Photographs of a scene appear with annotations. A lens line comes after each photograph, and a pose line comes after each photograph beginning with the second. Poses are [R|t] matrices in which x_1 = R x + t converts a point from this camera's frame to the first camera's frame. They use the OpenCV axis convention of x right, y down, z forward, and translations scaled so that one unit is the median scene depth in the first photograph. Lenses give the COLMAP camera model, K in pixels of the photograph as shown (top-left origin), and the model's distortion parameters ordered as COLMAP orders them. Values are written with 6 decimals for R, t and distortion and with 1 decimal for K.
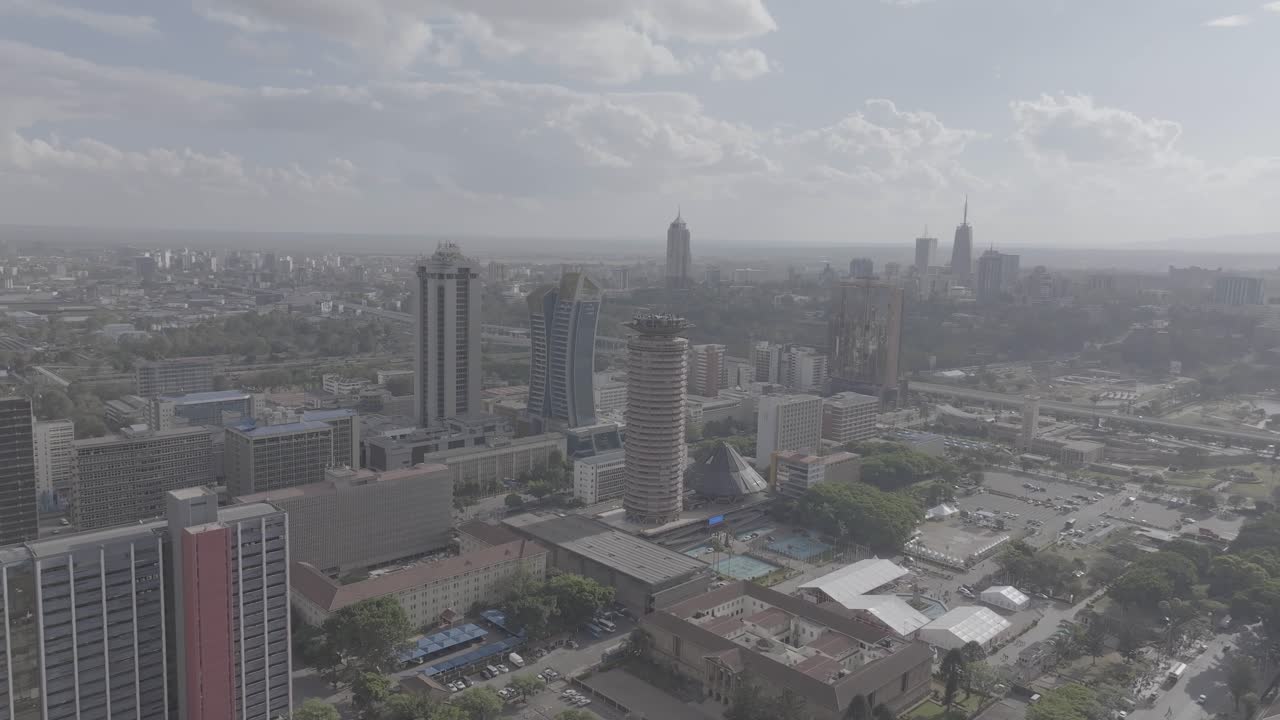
lens RADIAL K [[878.1, 0, 640.0], [0, 878.1, 360.0], [0, 0, 1]] dist [0.001893, 0.000677]
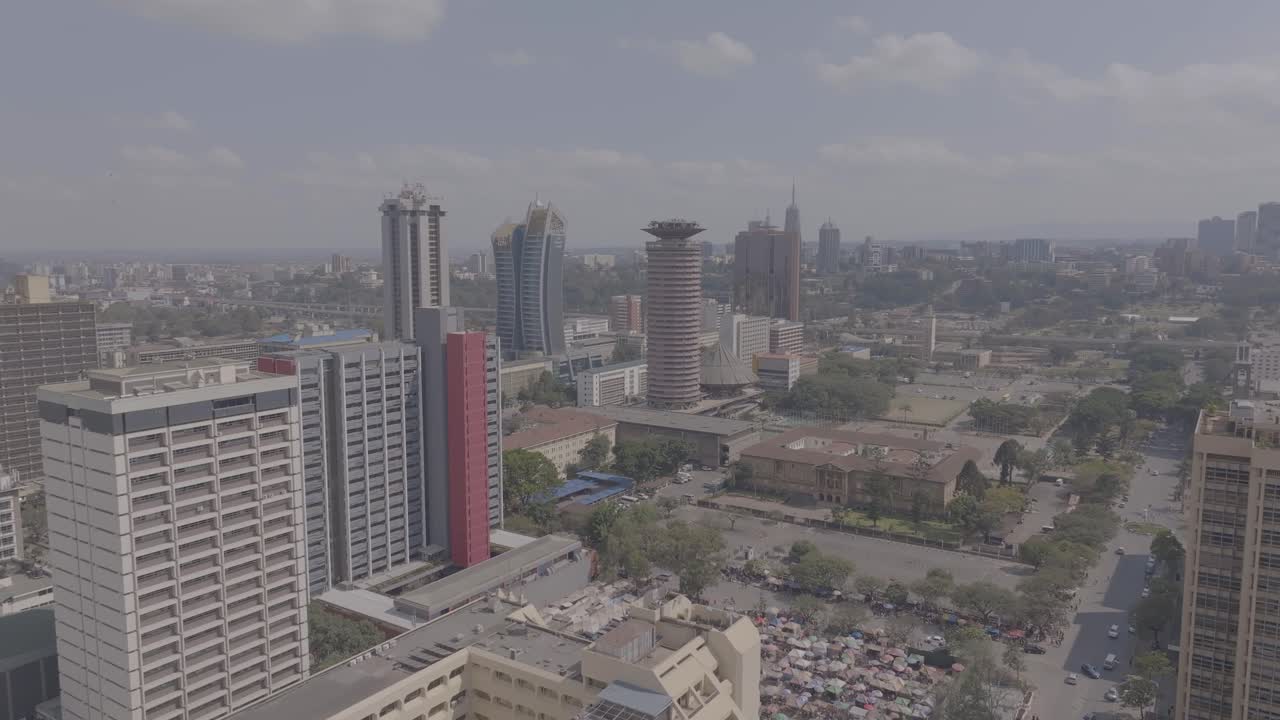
lens RADIAL K [[878.1, 0, 640.0], [0, 878.1, 360.0], [0, 0, 1]] dist [0.001893, 0.000677]
pose [[0.975298, -0.051605, 0.214780, -0.108916], [0.052734, 0.998608, 0.000472, 0.048729], [-0.214506, 0.010865, 0.976662, -0.029546]]
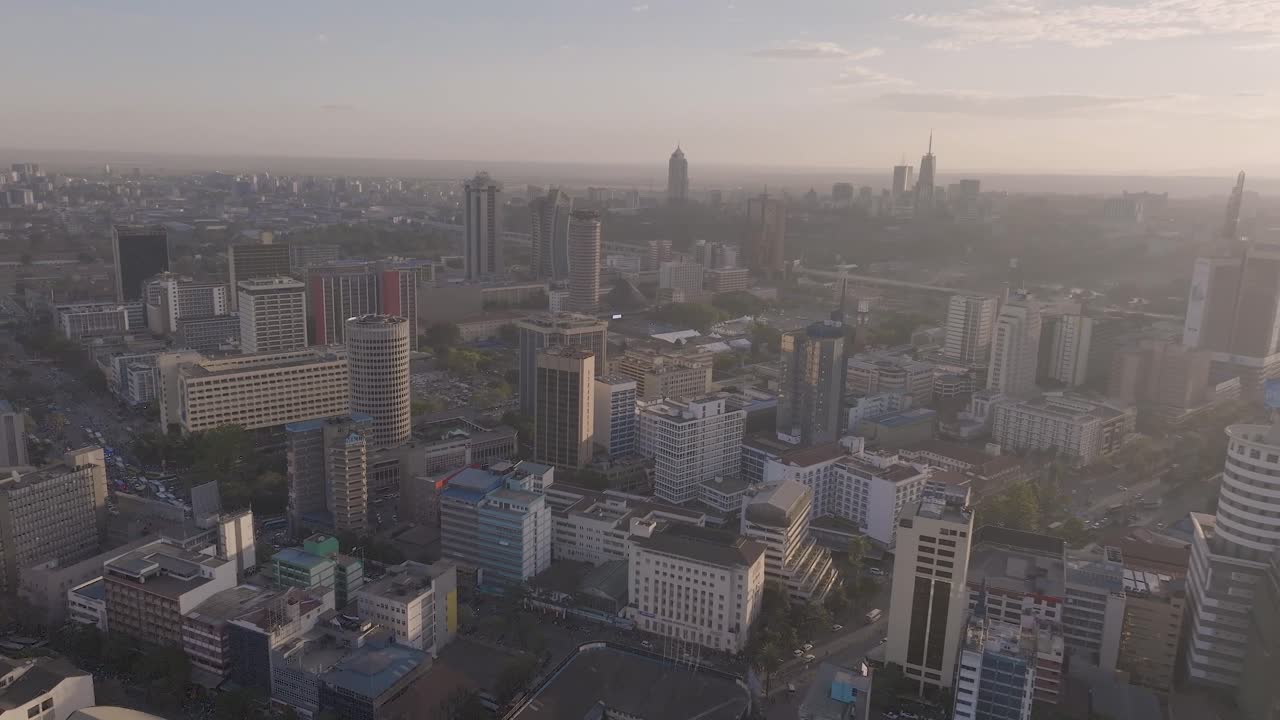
lens RADIAL K [[877.3, 0, 640.0], [0, 877.3, 360.0], [0, 0, 1]] dist [-0.009343, -0.001390]
pose [[0.998222, 0.014357, -0.057843, 0.106032], [-0.009531, 0.996515, 0.082866, 0.049052], [0.058831, -0.082167, 0.994881, -0.392207]]
